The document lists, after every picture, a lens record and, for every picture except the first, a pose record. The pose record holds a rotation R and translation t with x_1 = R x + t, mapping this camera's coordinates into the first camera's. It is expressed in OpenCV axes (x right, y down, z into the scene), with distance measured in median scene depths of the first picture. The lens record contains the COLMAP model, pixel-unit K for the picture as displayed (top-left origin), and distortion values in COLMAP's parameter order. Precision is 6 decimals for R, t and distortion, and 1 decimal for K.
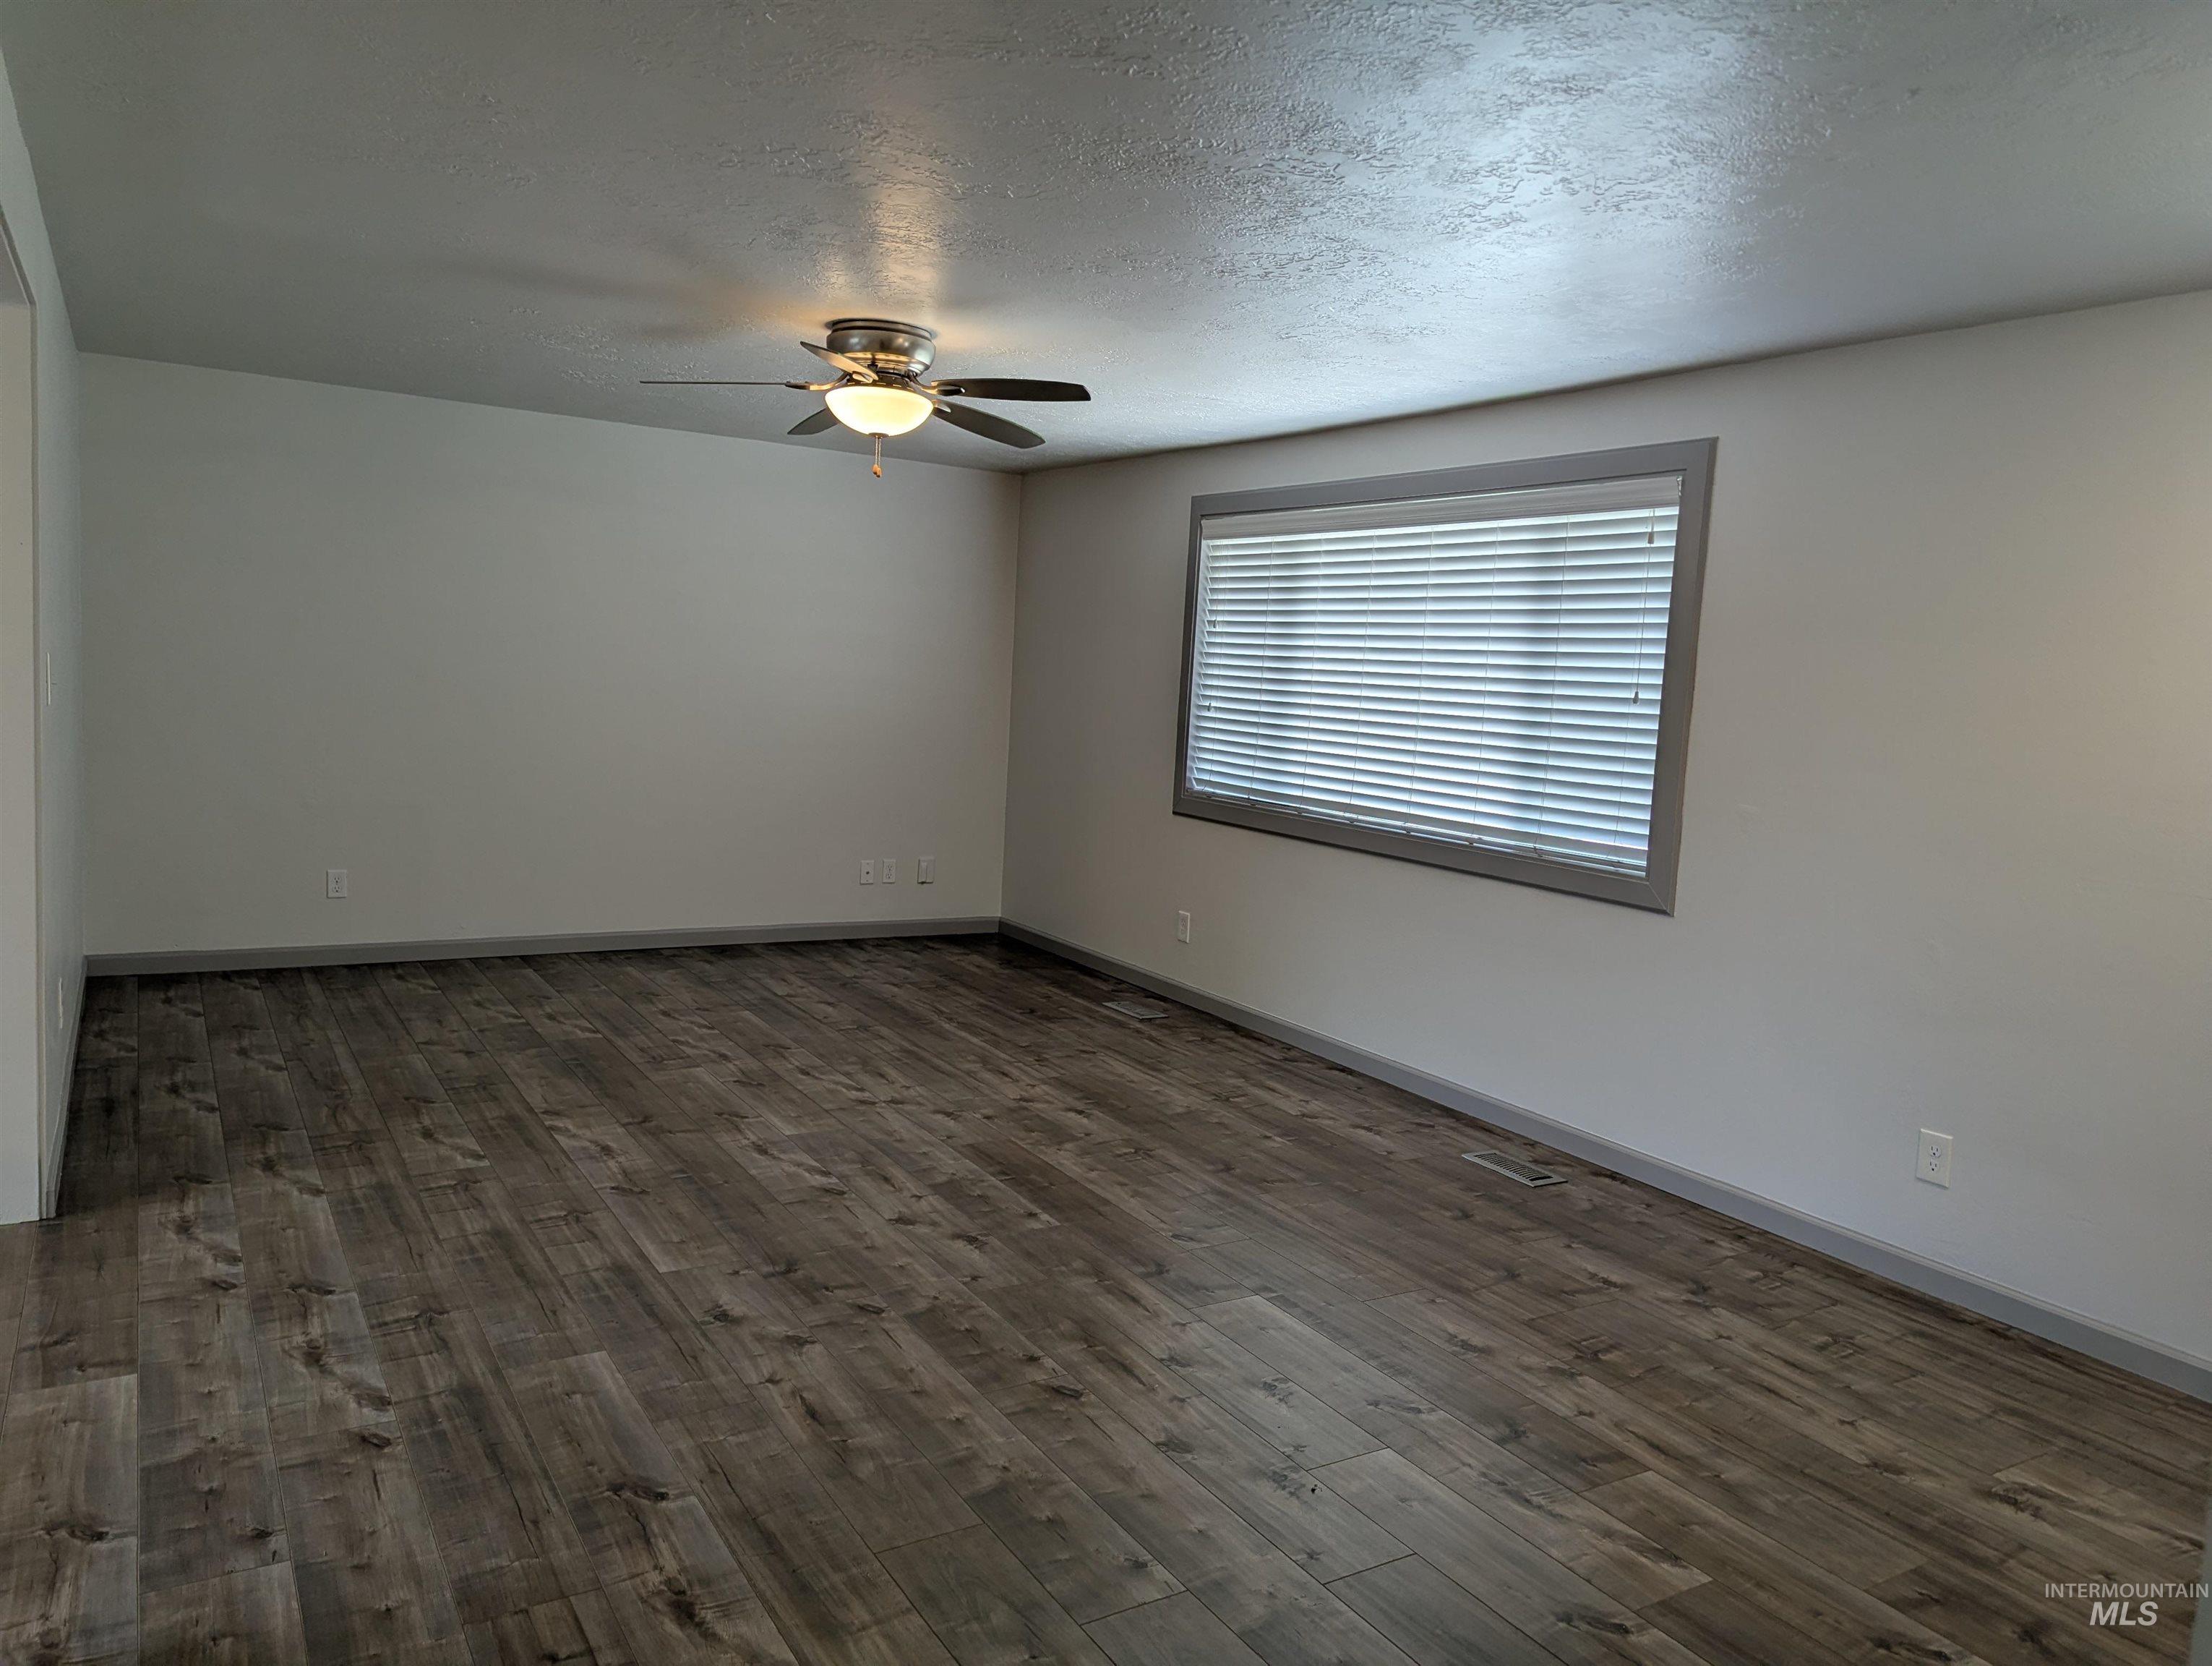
lens RADIAL K [[1554.2, 0, 1108.3], [0, 1554.2, 827.5], [0, 0, 1]] dist [0.078344, -0.074820]
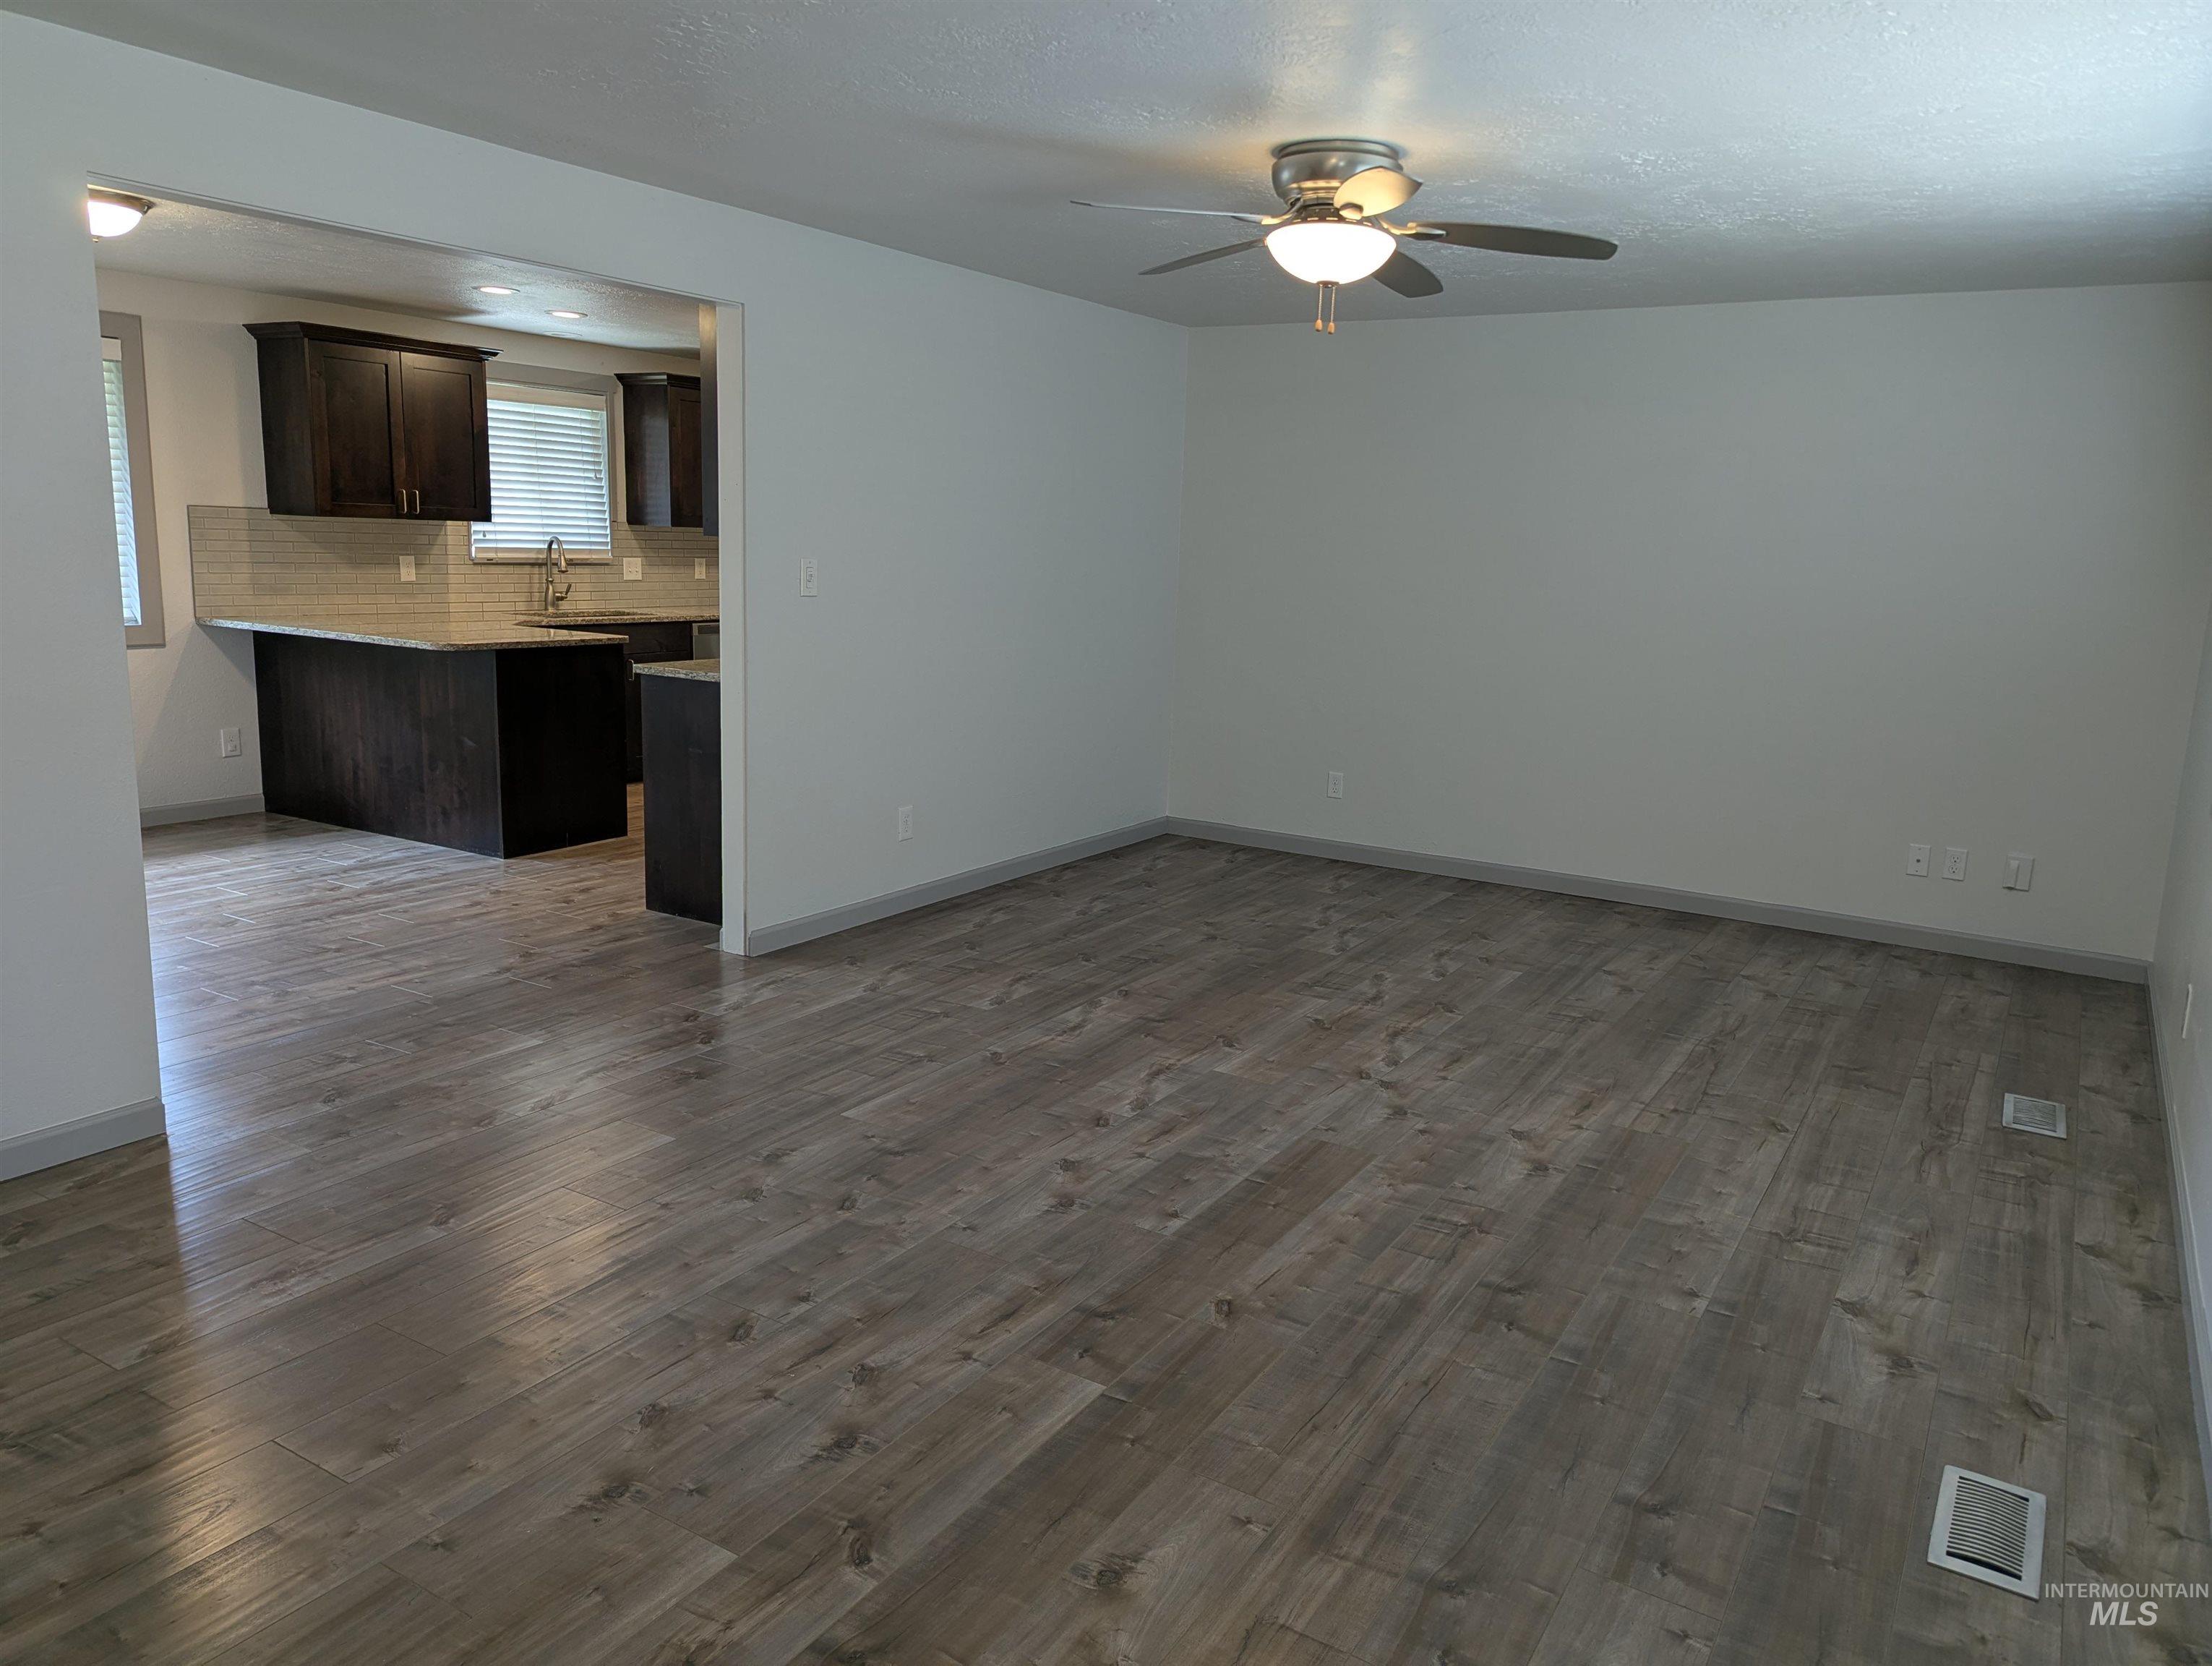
lens RADIAL K [[1554.2, 0, 1108.3], [0, 1554.2, 827.5], [0, 0, 1]] dist [0.078344, -0.074820]
pose [[0.451017, 0.130585, -0.882911, 0.603479], [-0.106182, 0.990064, 0.092192, -0.027299], [0.886177, 0.052169, 0.460401, 0.542142]]
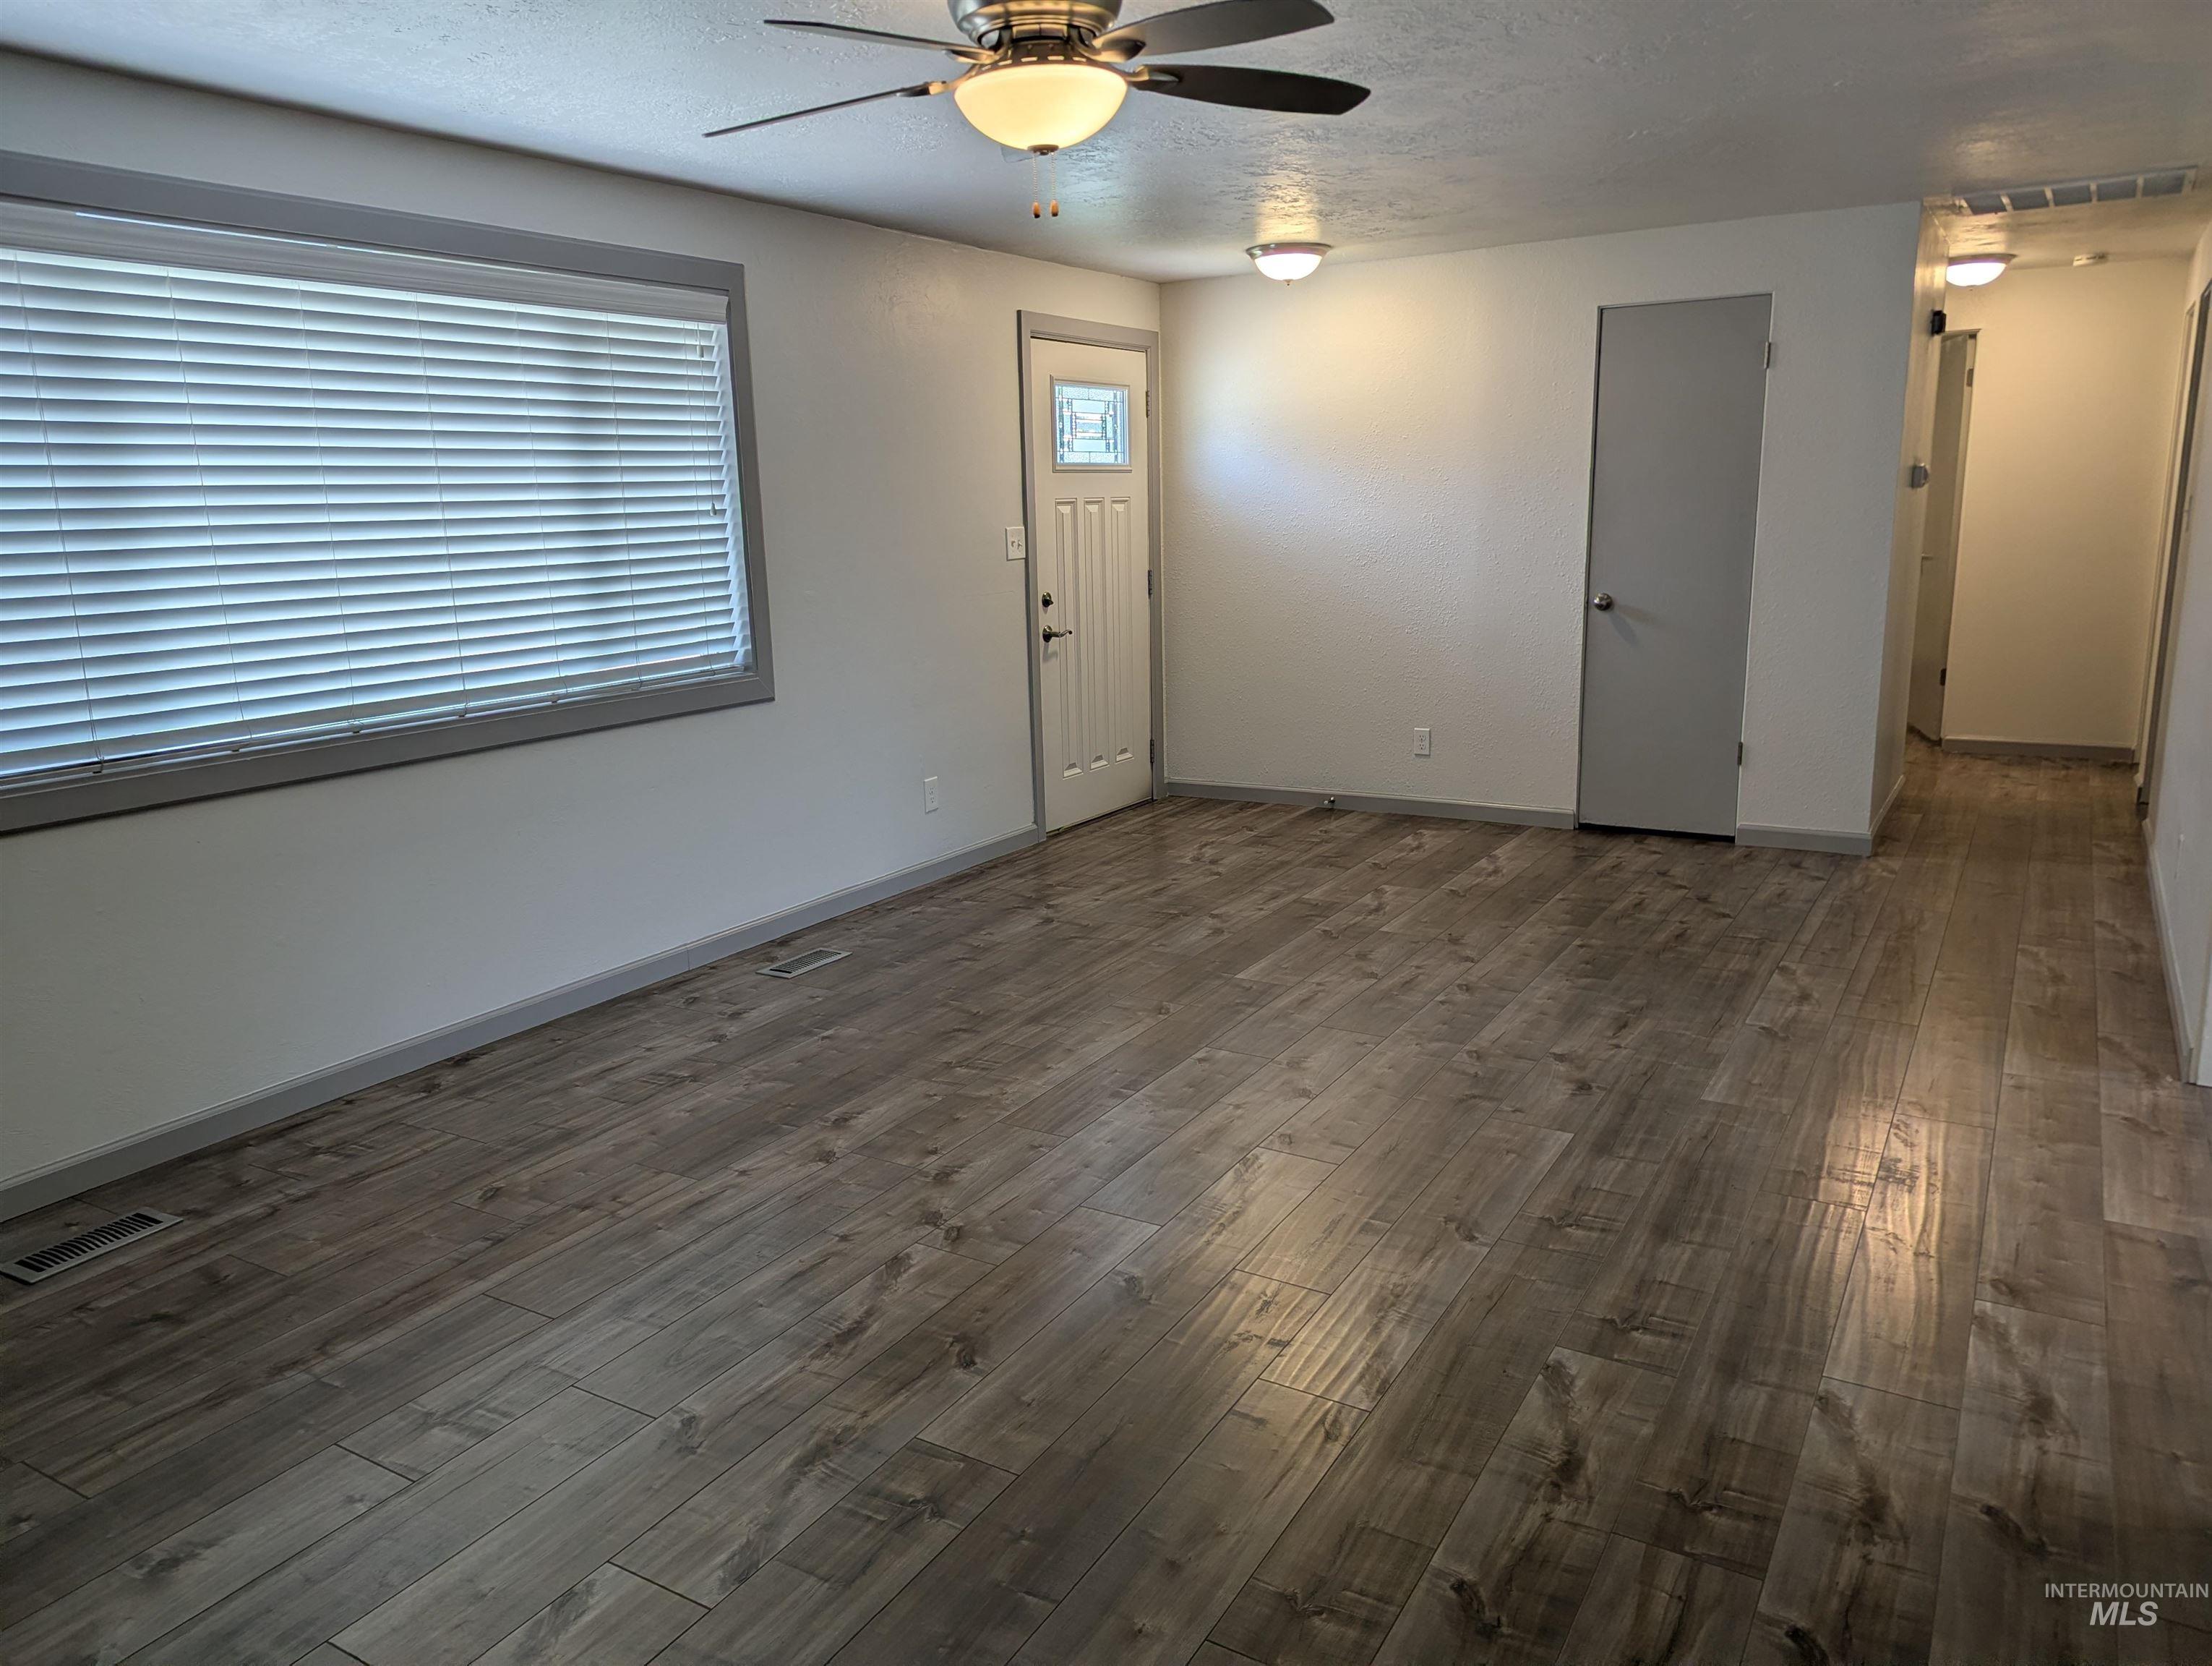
lens RADIAL K [[1534.7, 0, 1117.1], [0, 1534.7, 824.1], [0, 0, 1]] dist [0.078081, -0.074128]
pose [[-0.463870, -0.231495, 0.855123, -0.779772], [0.093580, 0.947051, 0.307145, -0.190078], [-0.880947, 0.222497, -0.417645, 1.339917]]
